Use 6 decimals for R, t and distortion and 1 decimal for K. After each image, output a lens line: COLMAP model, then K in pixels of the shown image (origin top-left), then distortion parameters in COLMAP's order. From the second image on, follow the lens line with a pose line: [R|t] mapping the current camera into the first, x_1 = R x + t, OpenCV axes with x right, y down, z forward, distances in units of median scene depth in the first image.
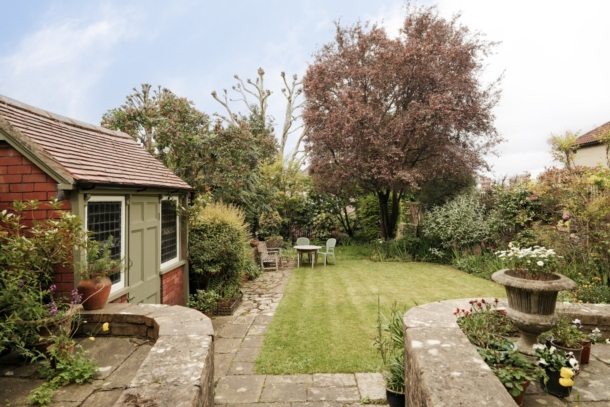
lens RADIAL K [[345.7, 0, 303.7], [0, 345.7, 202.5], [0, 0, 1]] dist [-0.000069, 0.000016]
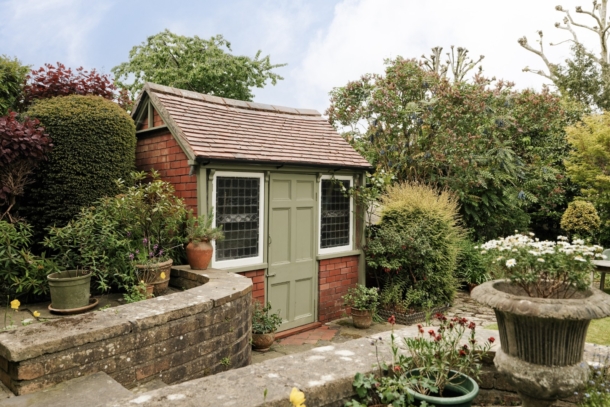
lens RADIAL K [[449.0, 0, 304.9], [0, 449.0, 204.5], [0, 0, 1]] dist [-0.000098, 0.002567]
pose [[0.720799, 0.030857, -0.692457, 0.341694], [-0.017065, 0.999496, 0.026776, 0.026562], [0.692935, -0.007483, 0.720962, 0.099506]]
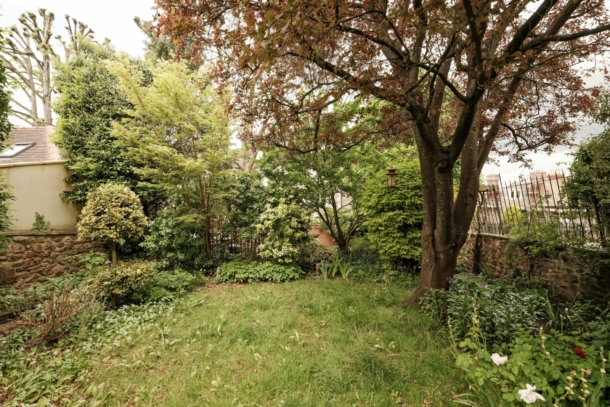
lens RADIAL K [[301.2, 0, 304.2], [0, 301.2, 202.0], [0, 0, 1]] dist [0.000130, -0.000018]
pose [[0.999775, 0.018004, -0.011260, 0.327518], [-0.017928, 0.999816, 0.006761, 0.087603], [0.011379, -0.006558, 0.999914, 2.177719]]
